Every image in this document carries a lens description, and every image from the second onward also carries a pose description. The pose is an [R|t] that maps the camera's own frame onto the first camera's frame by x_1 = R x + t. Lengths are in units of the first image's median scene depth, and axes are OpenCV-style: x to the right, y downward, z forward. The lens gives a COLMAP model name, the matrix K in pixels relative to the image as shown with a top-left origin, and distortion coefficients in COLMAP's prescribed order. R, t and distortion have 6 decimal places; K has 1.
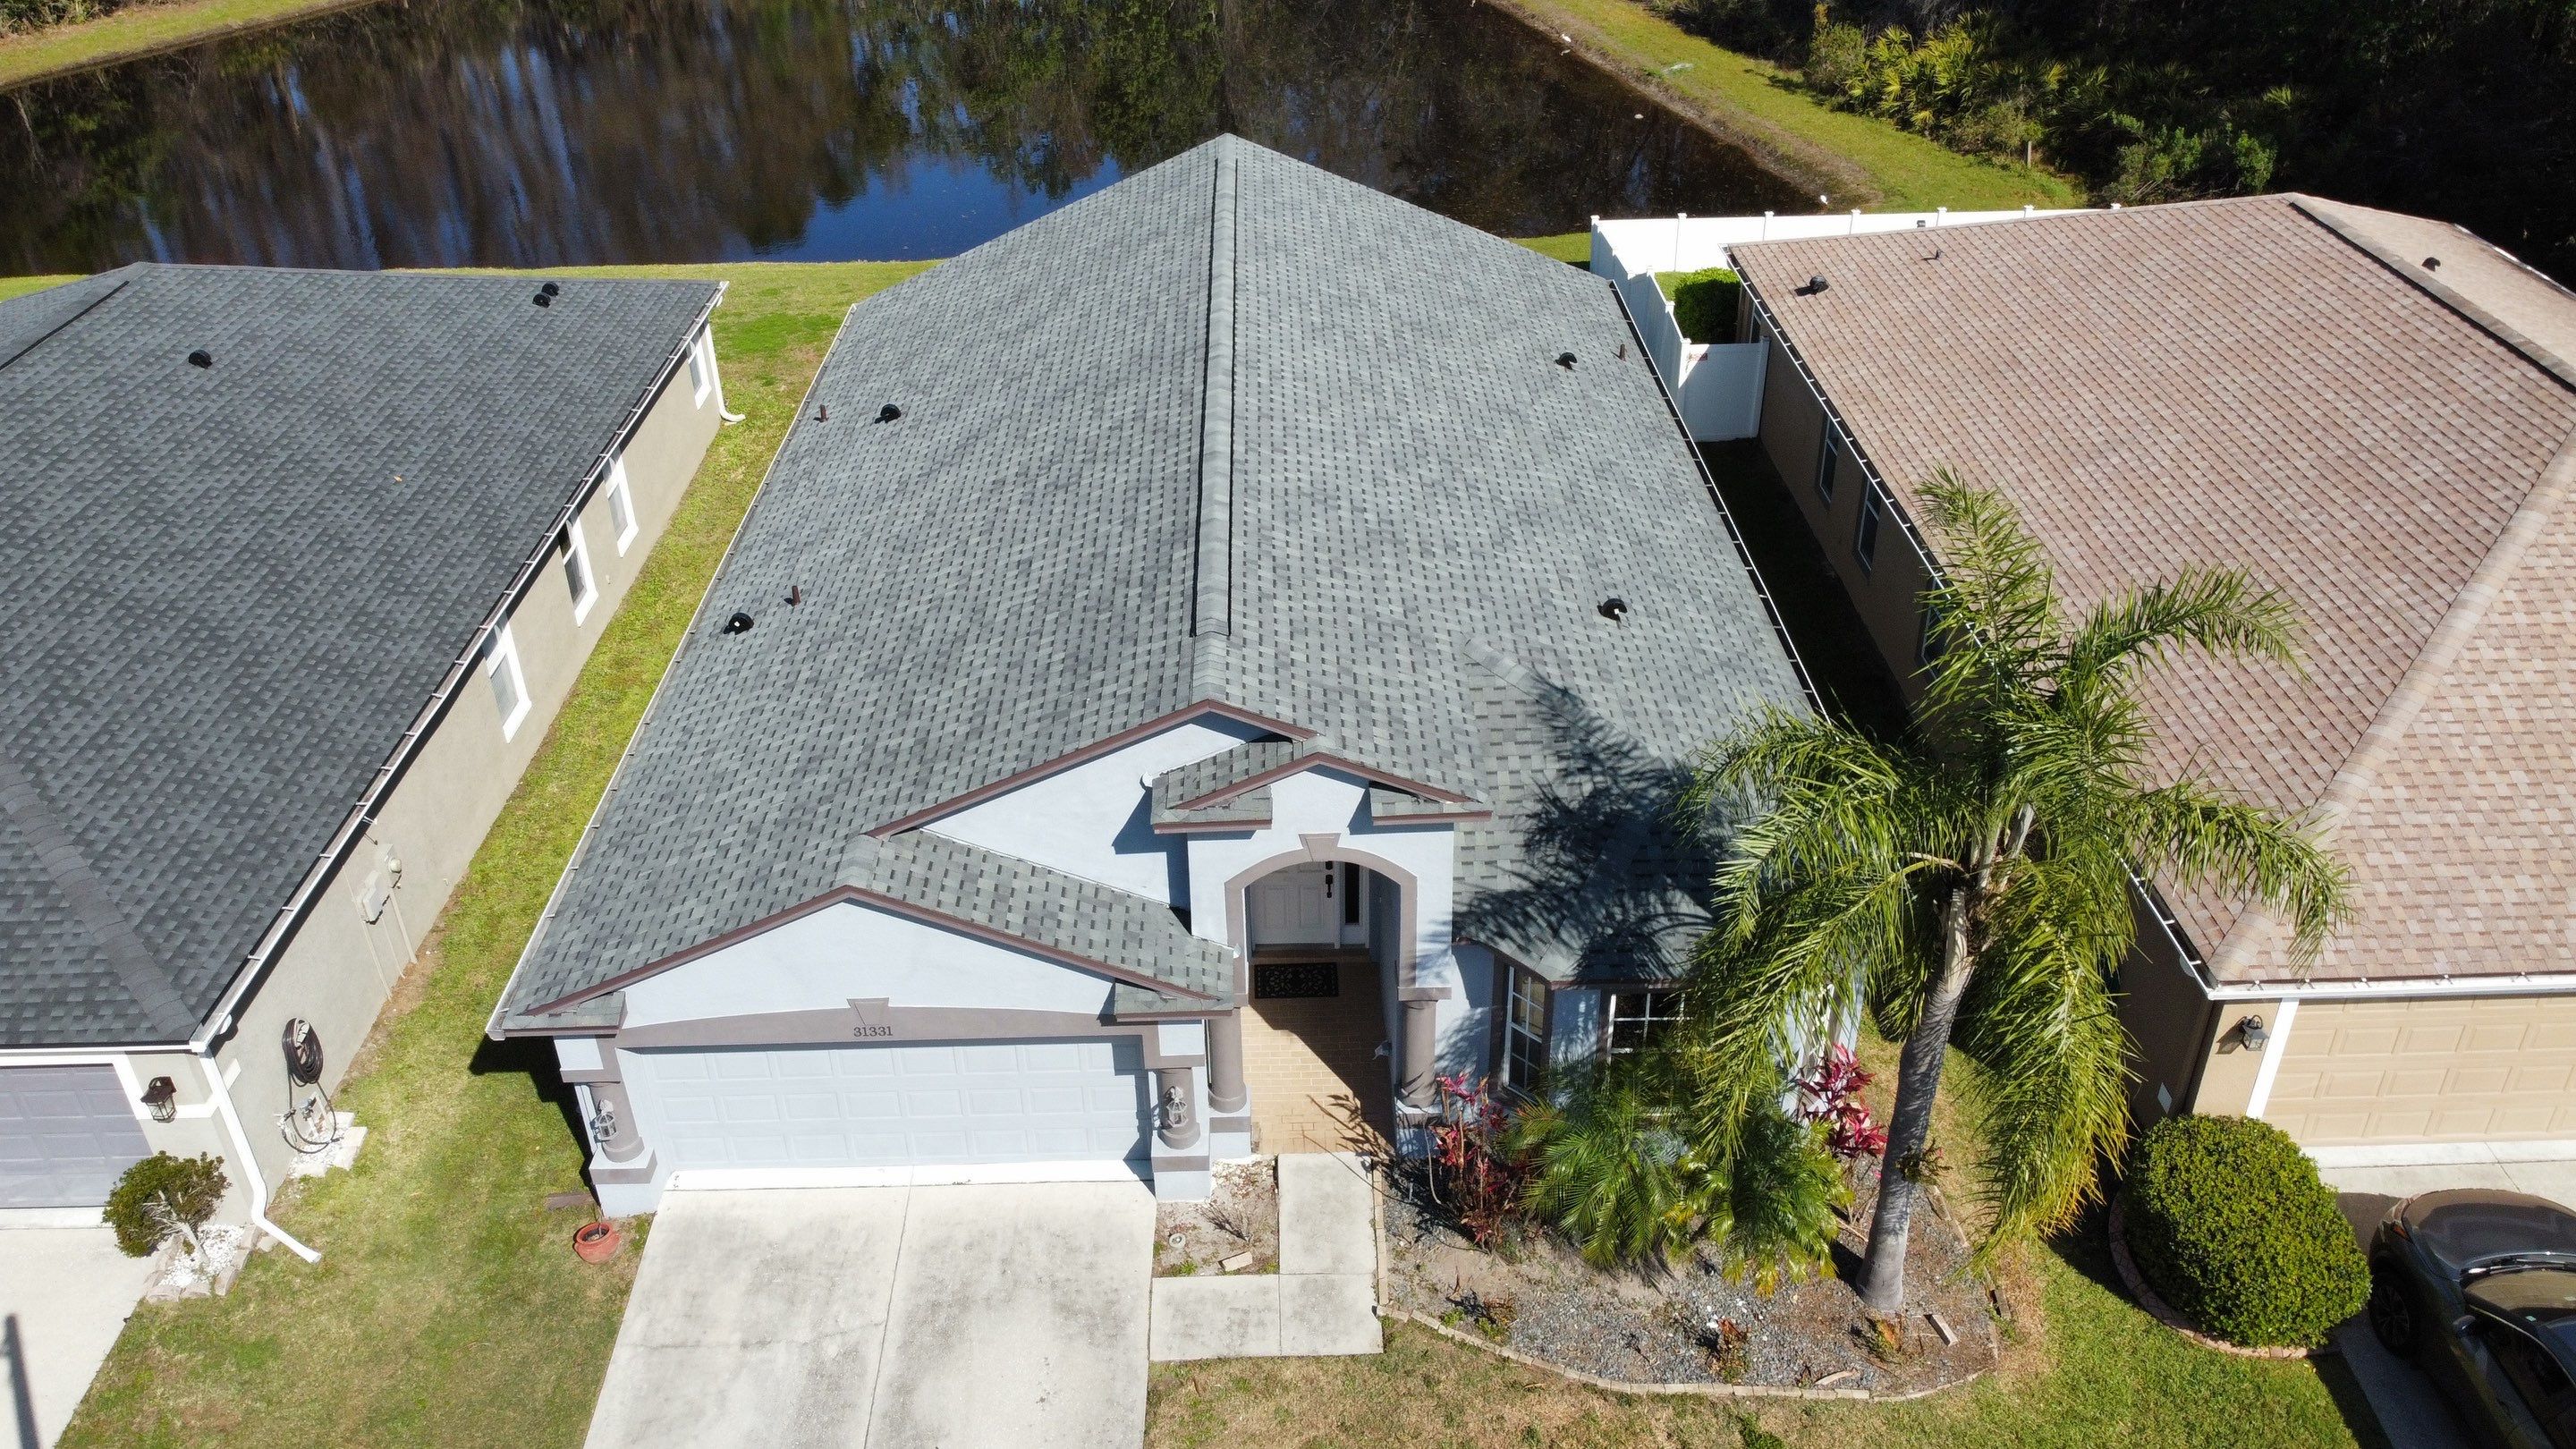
lens RADIAL K [[1956.5, 0, 1266.8], [0, 1956.5, 700.9], [0, 0, 1]] dist [-0.001957, 0.004598]
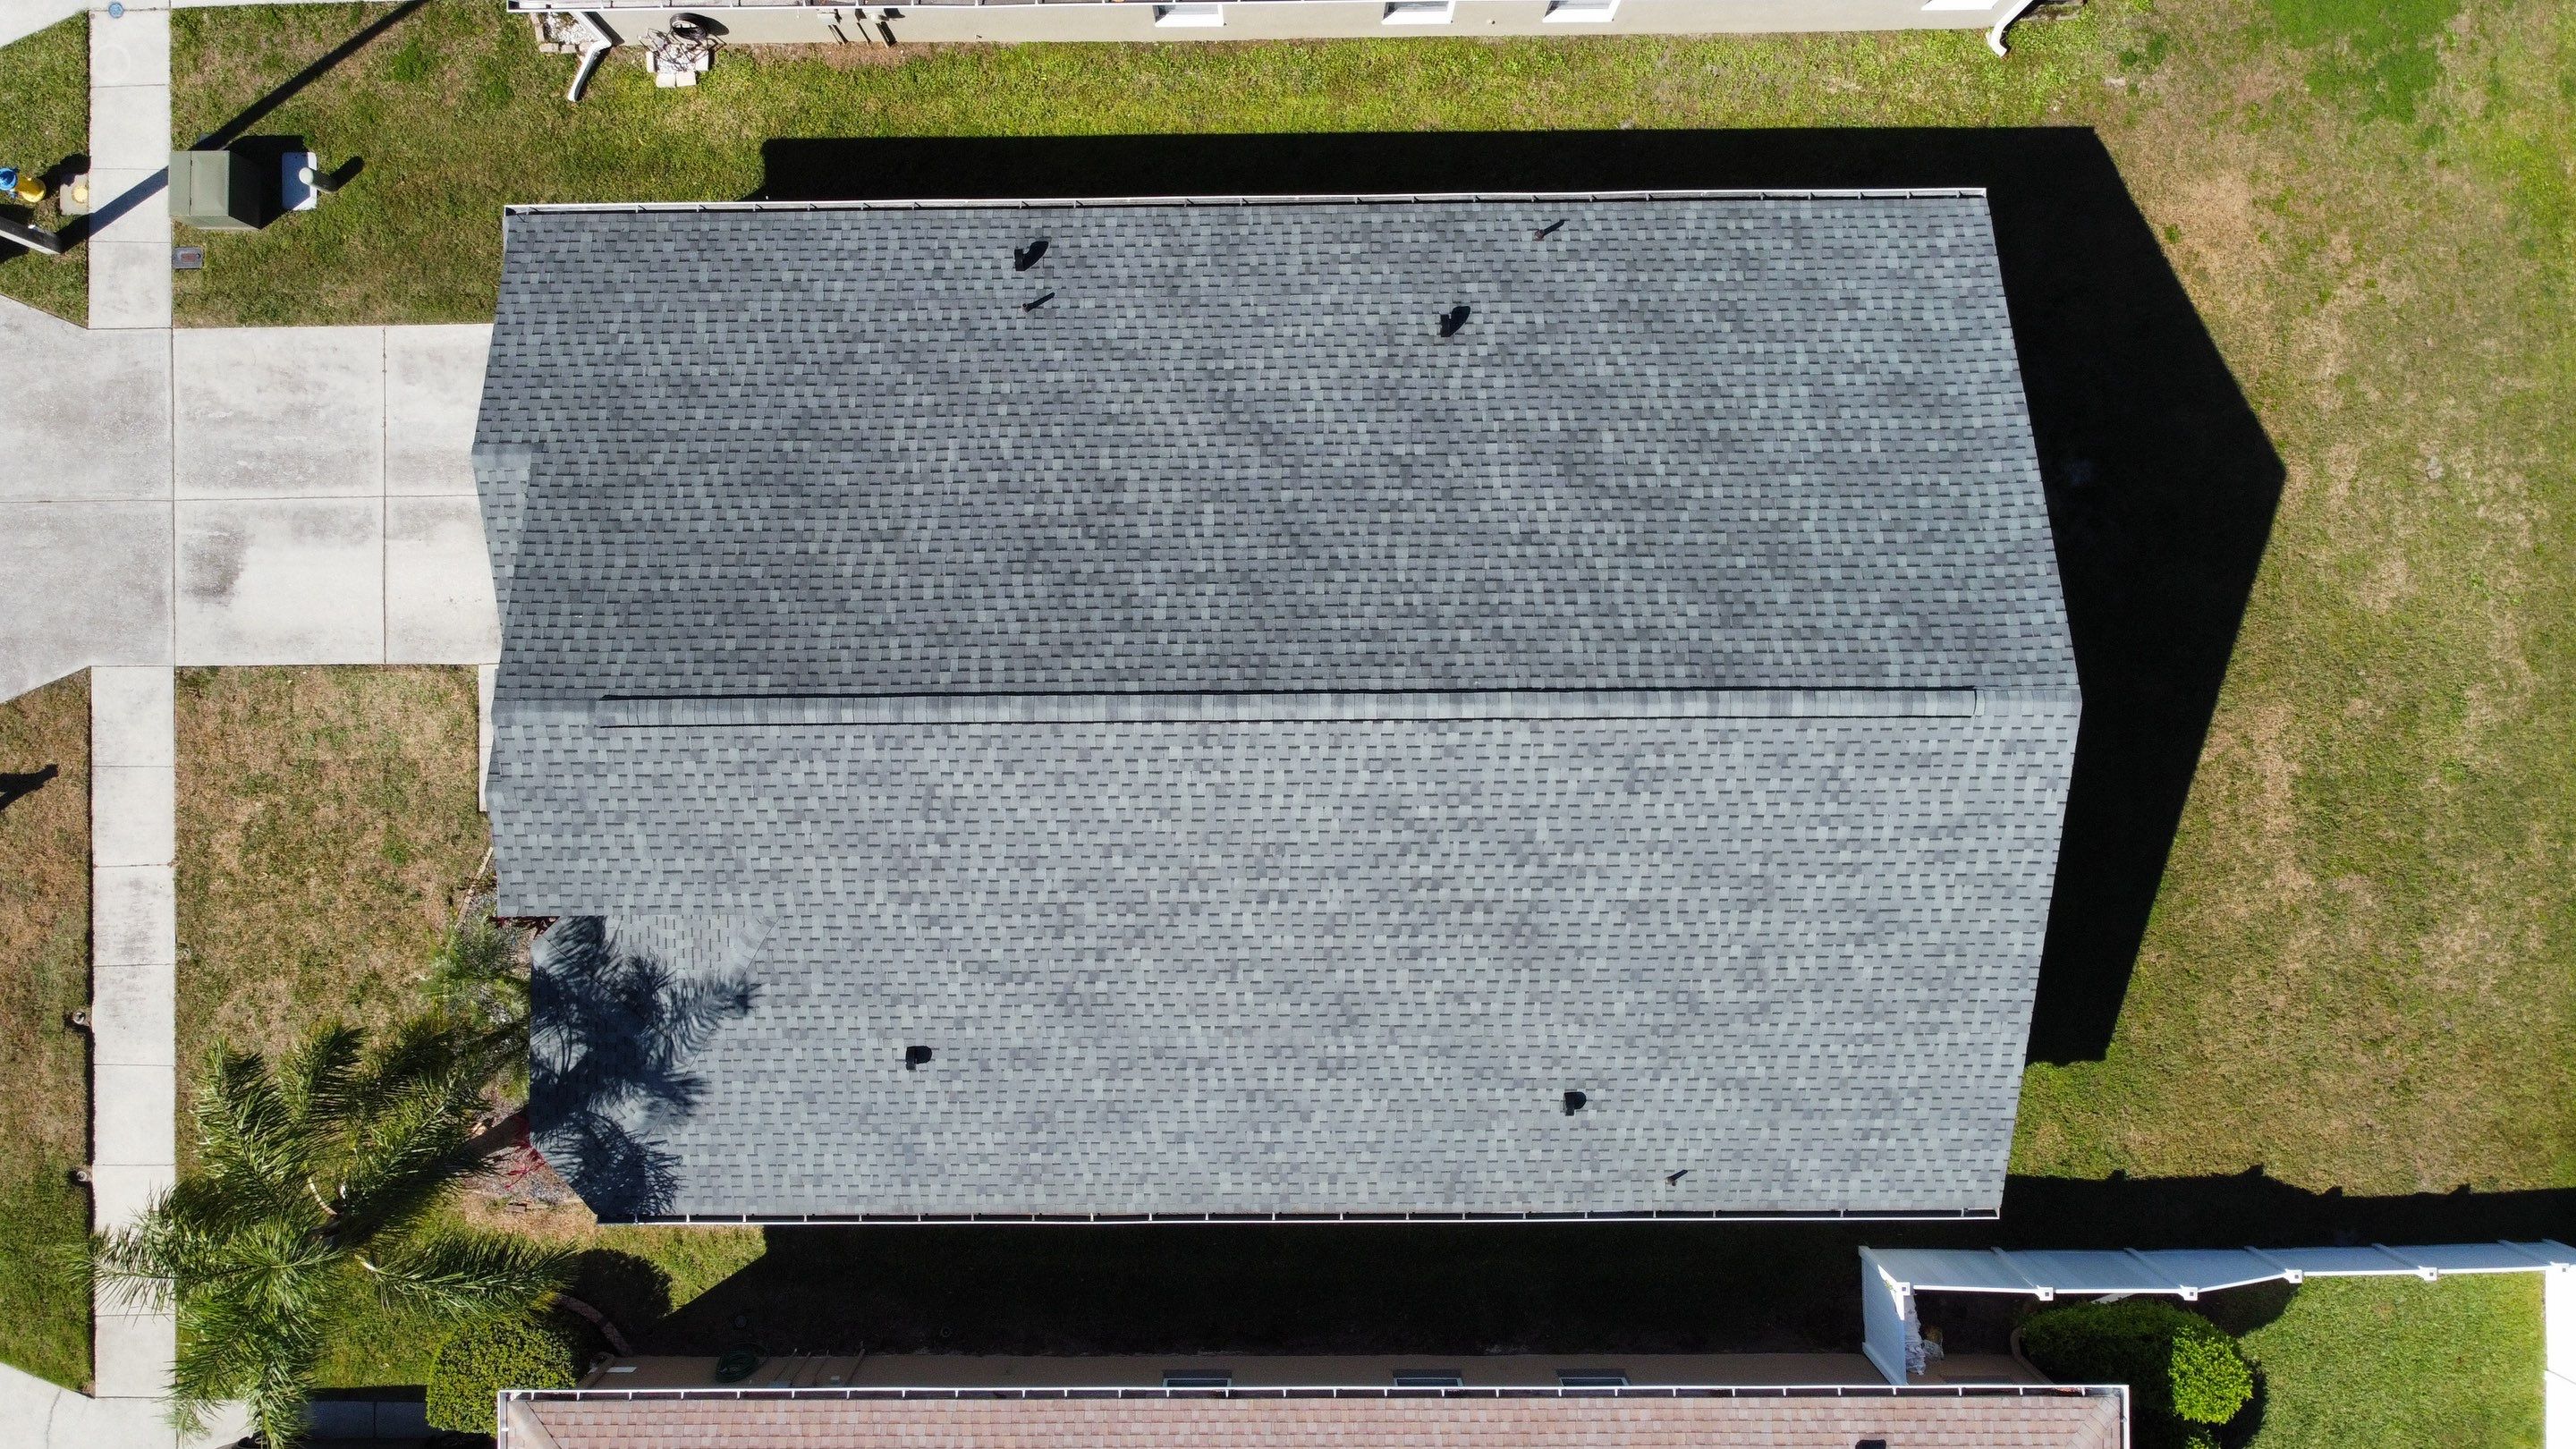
lens RADIAL K [[1961.4, 0, 1250.9], [0, 1961.4, 703.5], [0, 0, 1]] dist [0.014227, -0.024450]
pose [[-0.001504, 0.999839, 0.017864, -0.054716], [-0.504304, -0.016184, 0.863375, -1.291777], [0.863525, -0.007710, 0.504247, 0.696179]]
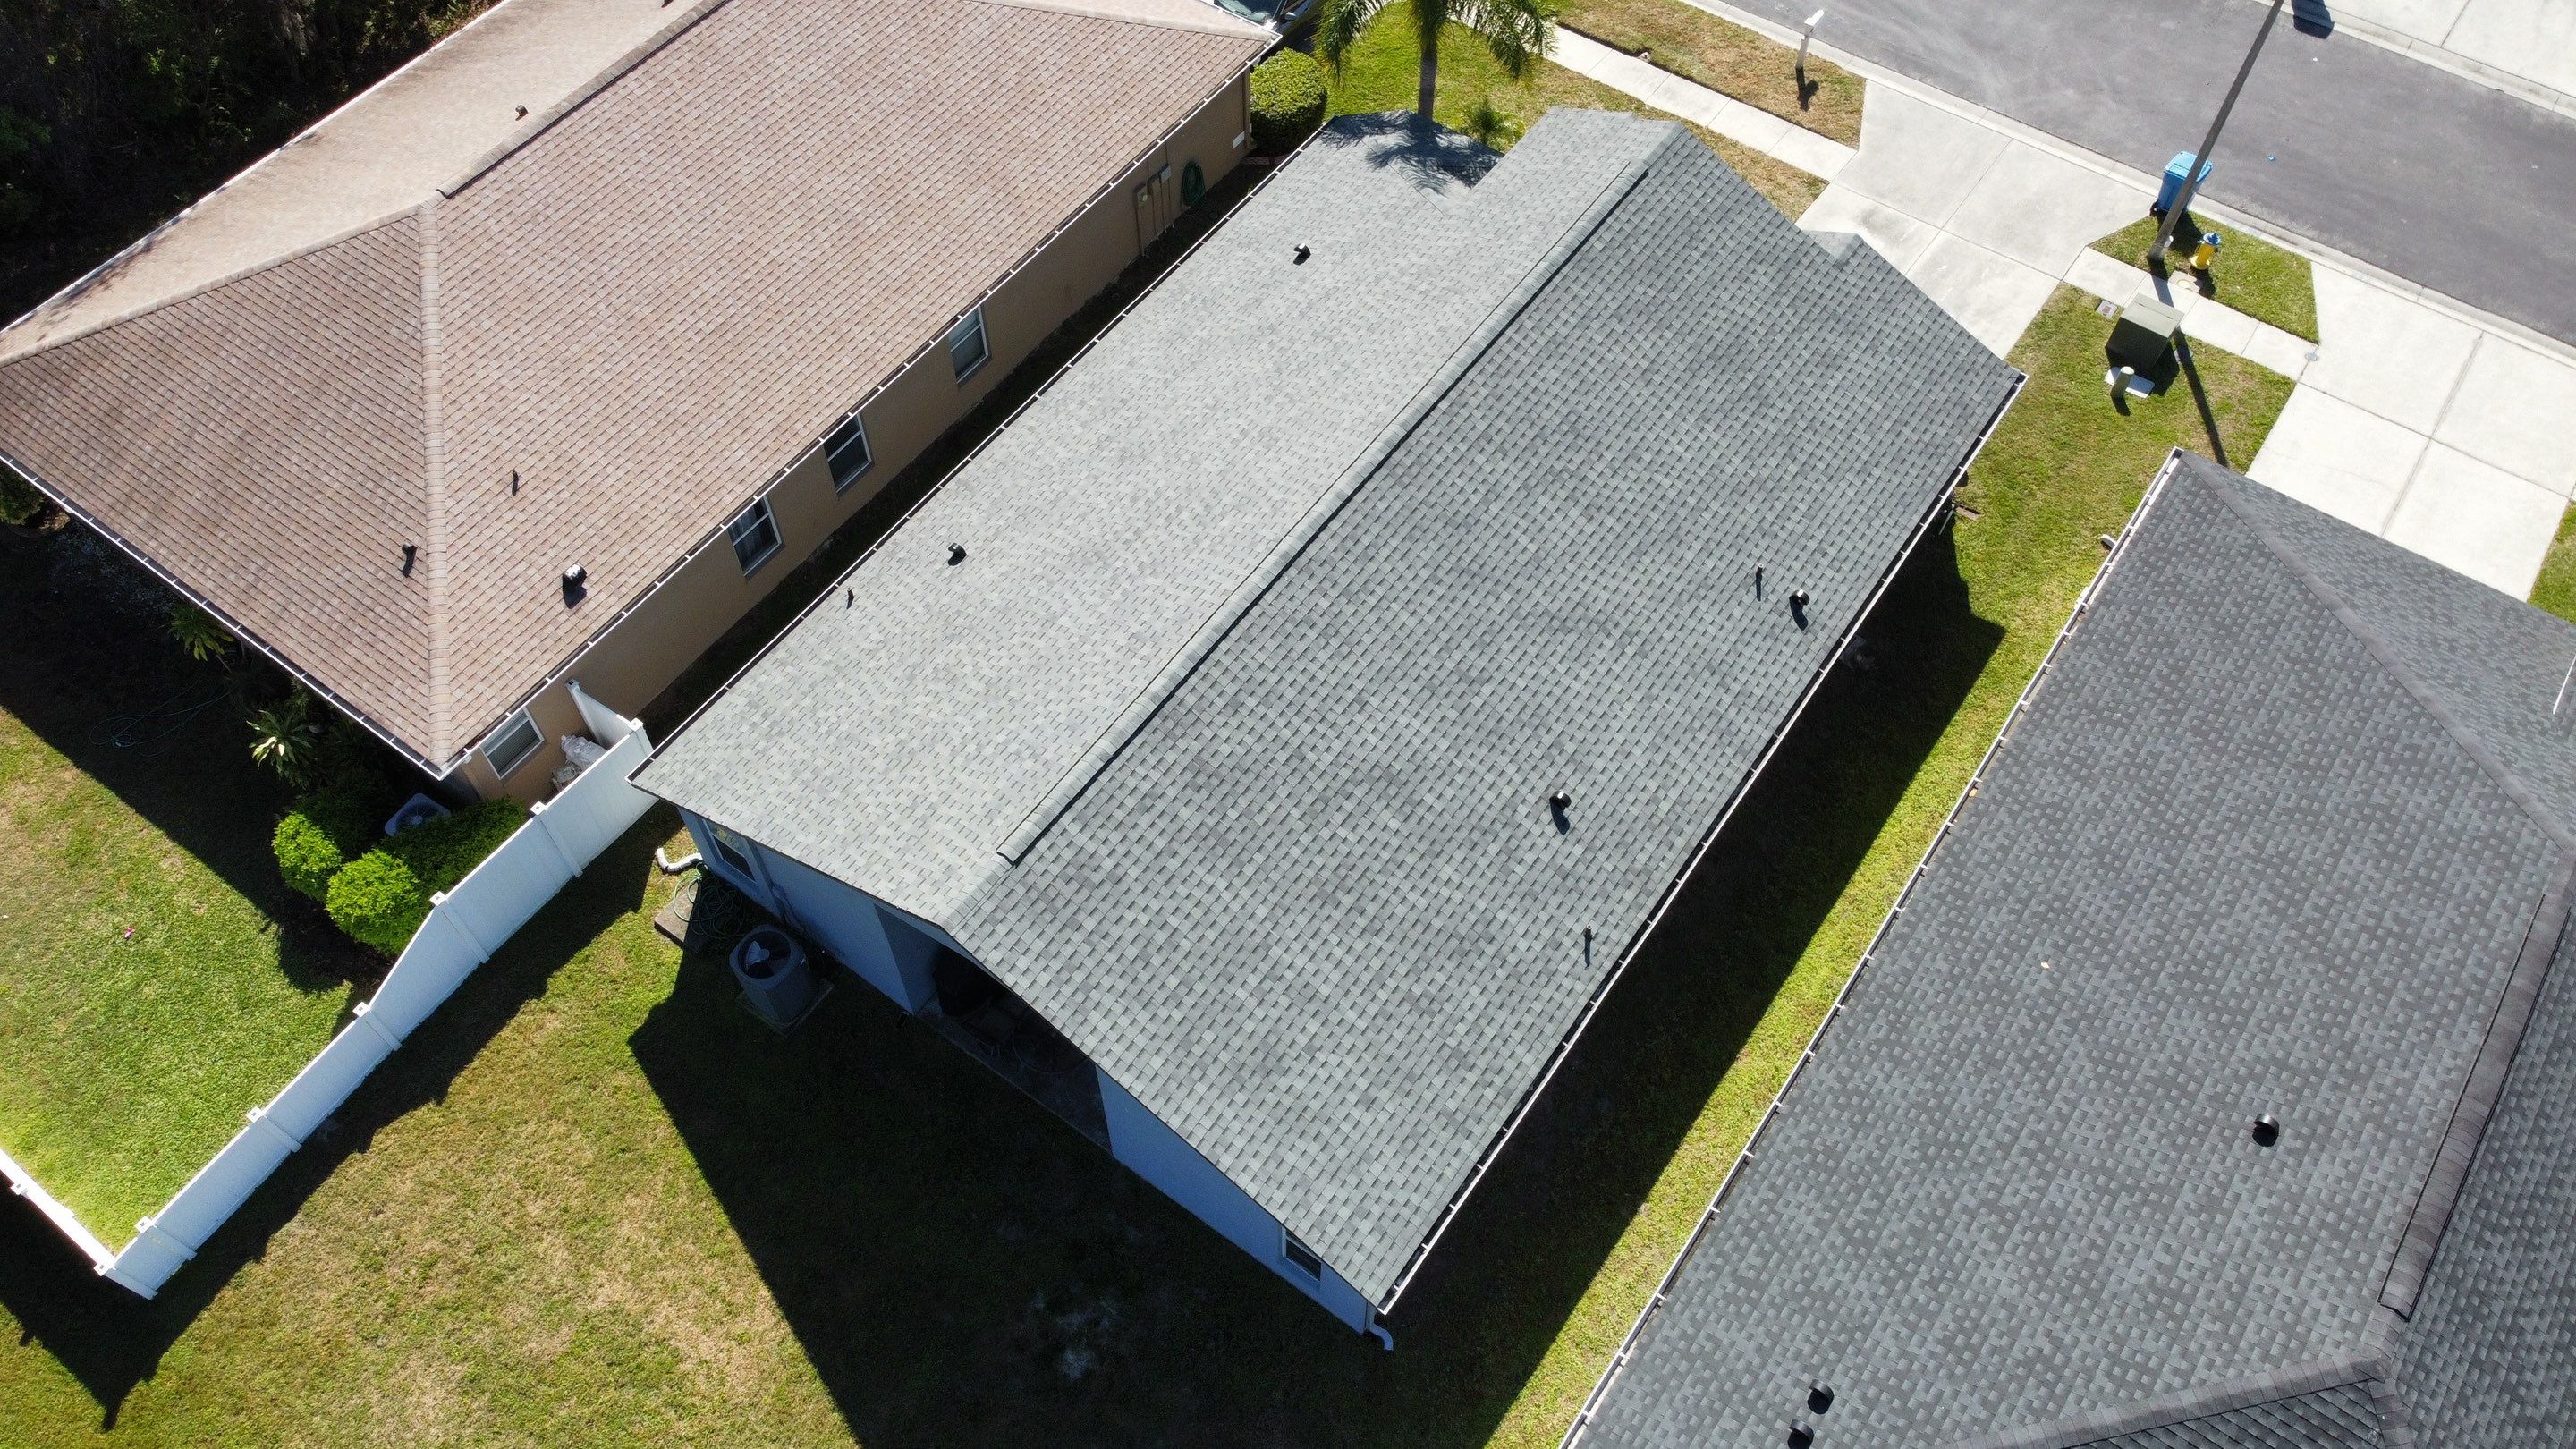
lens RADIAL K [[1961.4, 0, 1252.2], [0, 1961.4, 687.4], [0, 0, 1]] dist [0.014227, -0.024450]
pose [[-0.801534, -0.467084, 0.373331, -0.605088], [0.337624, 0.161776, 0.927275, -1.652547], [-0.493511, 0.869288, 0.028030, 1.474229]]
